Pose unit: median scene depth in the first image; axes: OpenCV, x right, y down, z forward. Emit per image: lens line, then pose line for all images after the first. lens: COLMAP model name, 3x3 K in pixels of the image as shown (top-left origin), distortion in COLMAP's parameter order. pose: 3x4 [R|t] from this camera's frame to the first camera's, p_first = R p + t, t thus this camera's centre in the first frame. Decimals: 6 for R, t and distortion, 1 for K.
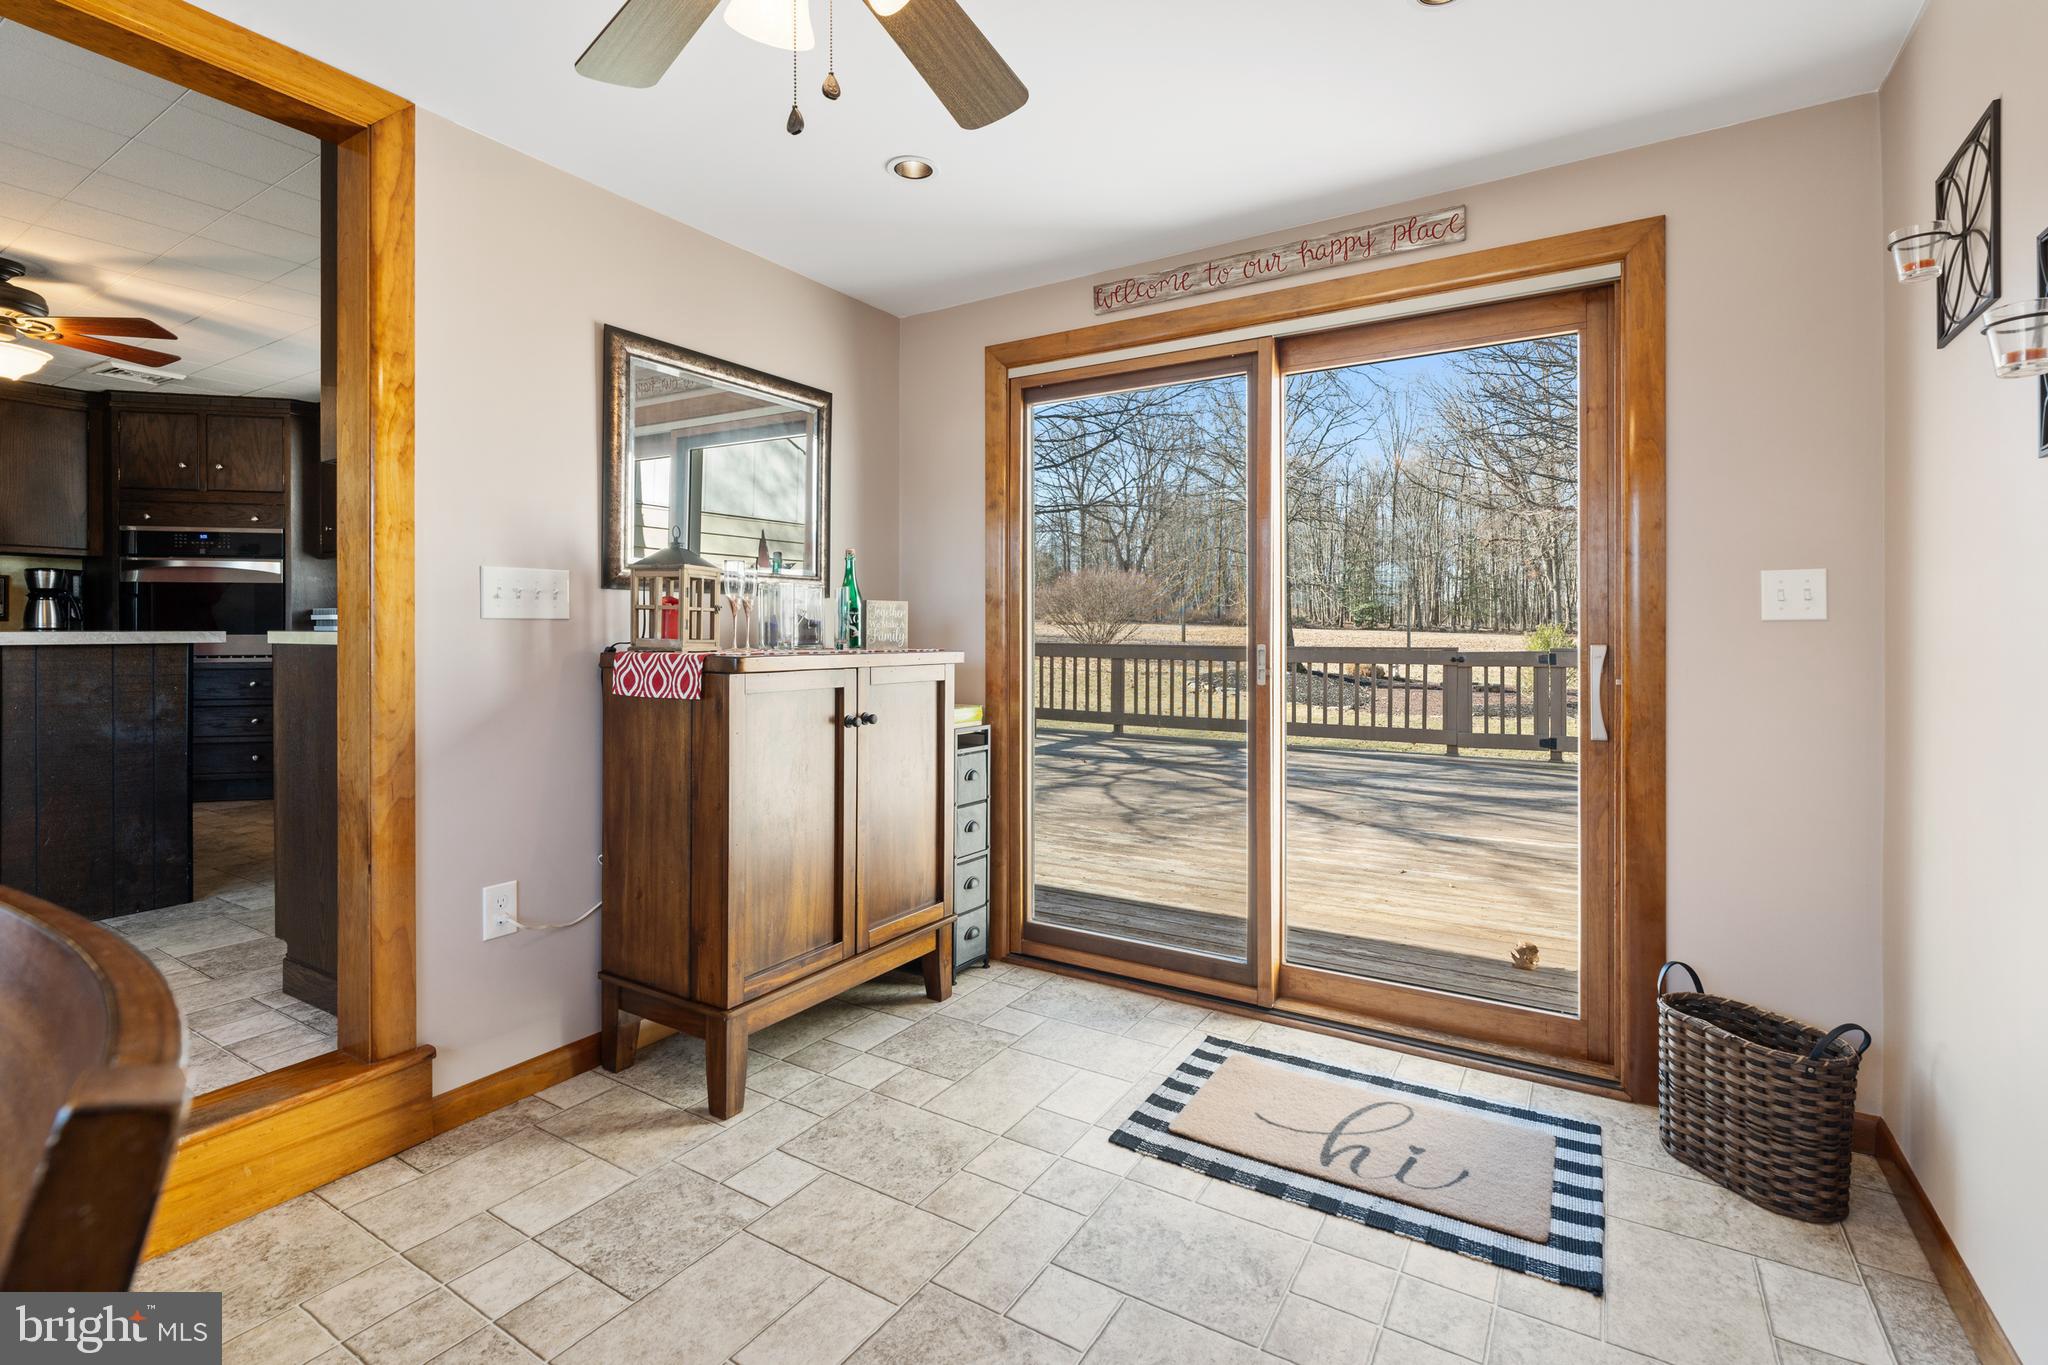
lens RADIAL K [[936.7, 0, 1018.1], [0, 936.7, 634.3], [0, 0, 1]] dist [-0.009162, 0.000195]
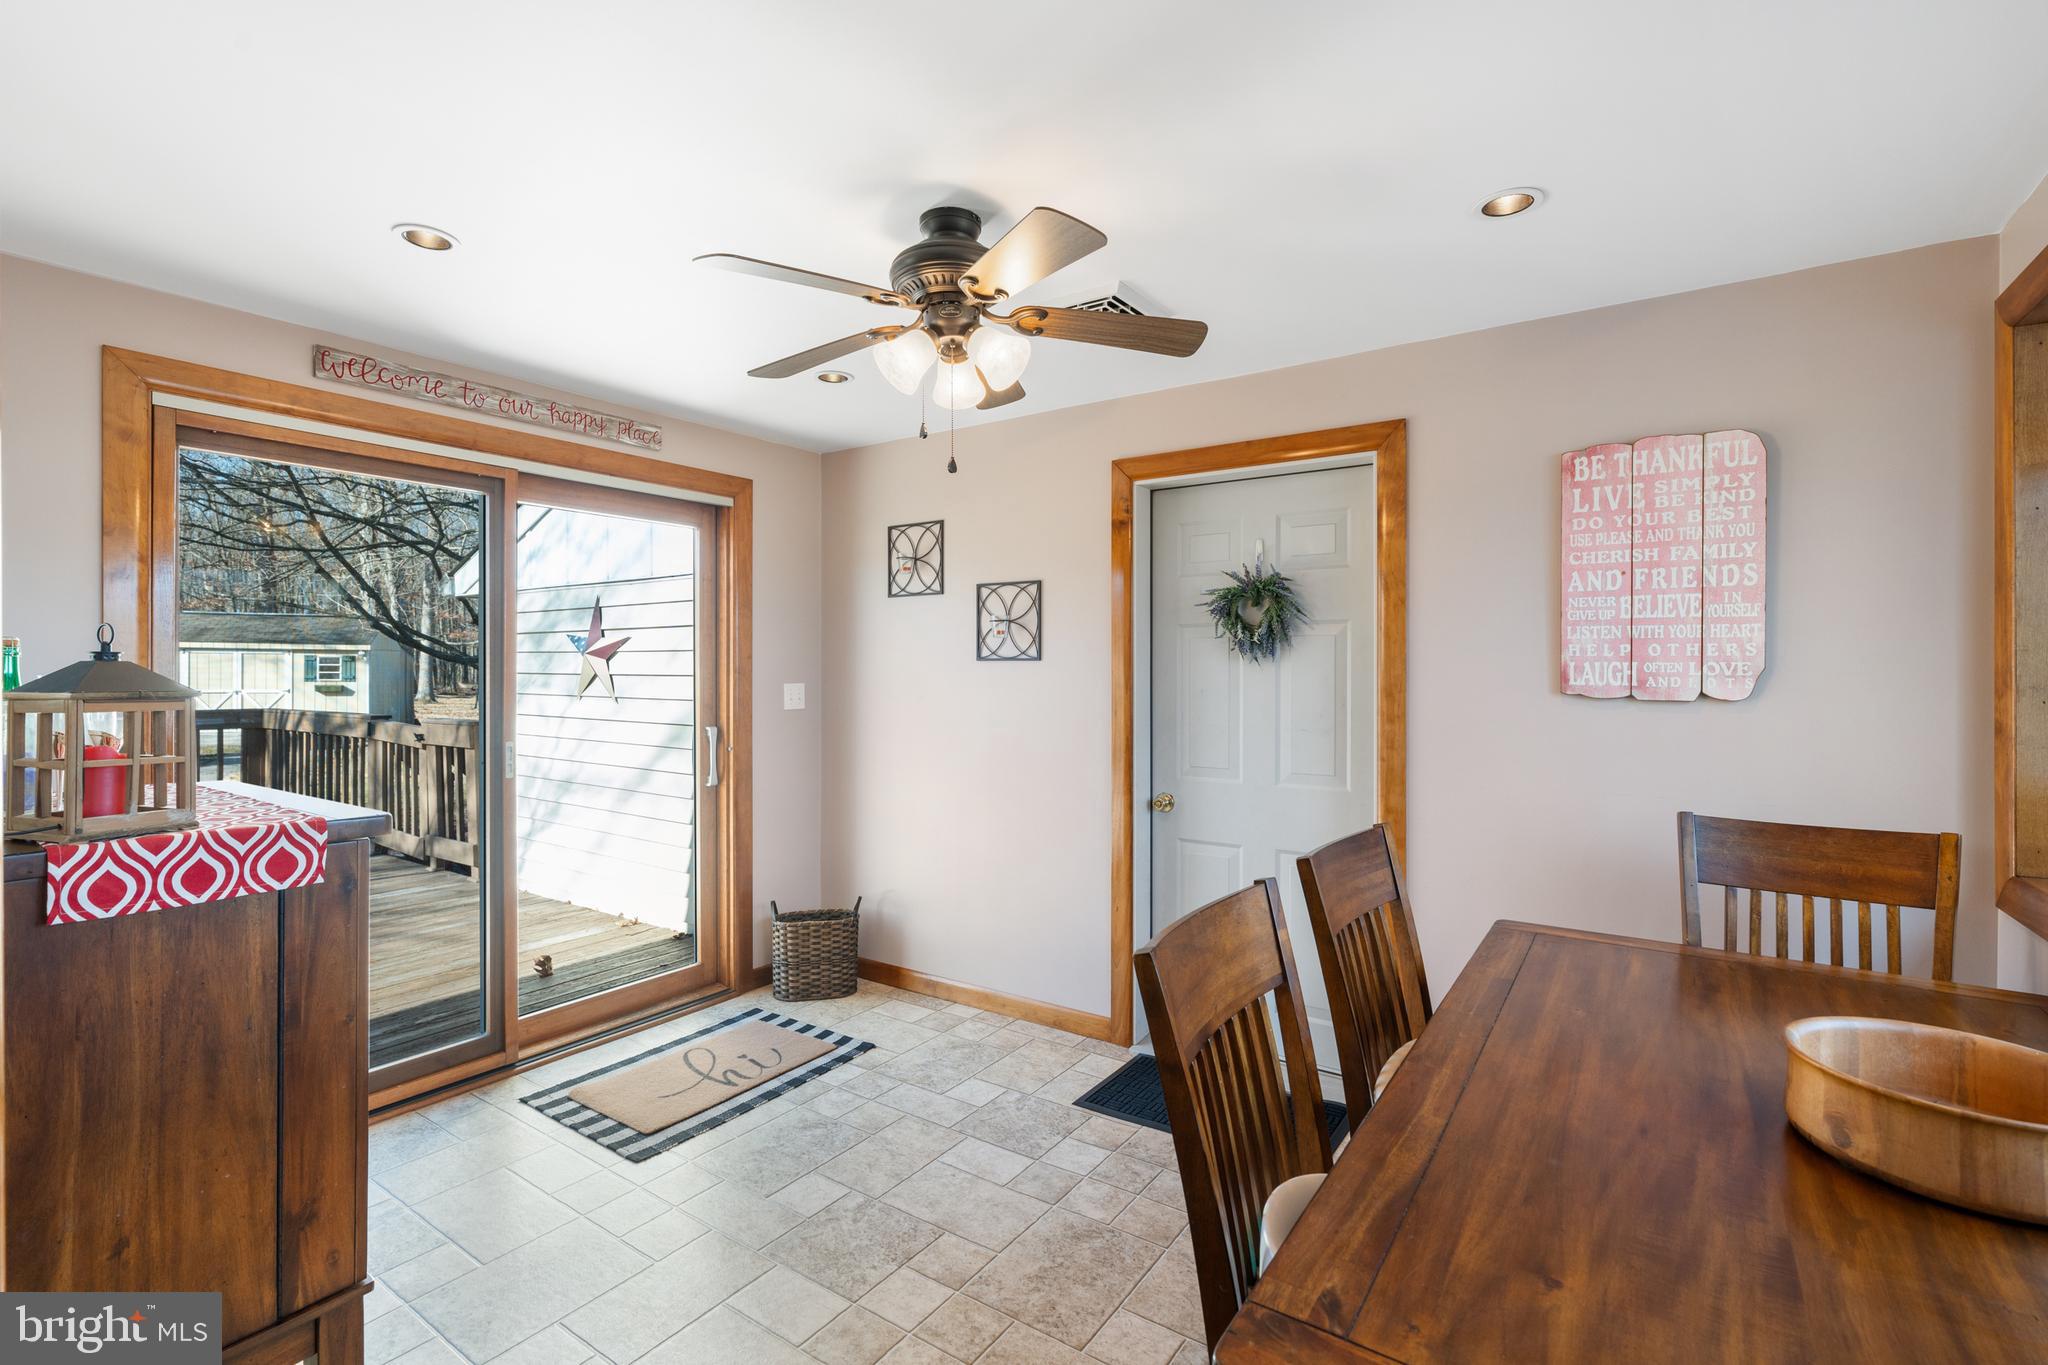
lens RADIAL K [[909.6, 0, 1022.8], [0, 909.6, 673.2], [0, 0, 1]] dist [-0.013780, 0.000119]
pose [[0.043250, -0.003565, 0.999058, -0.970230], [0.002607, 0.999991, 0.003455, -0.089411], [-0.999061, 0.002455, 0.043259, 0.411223]]
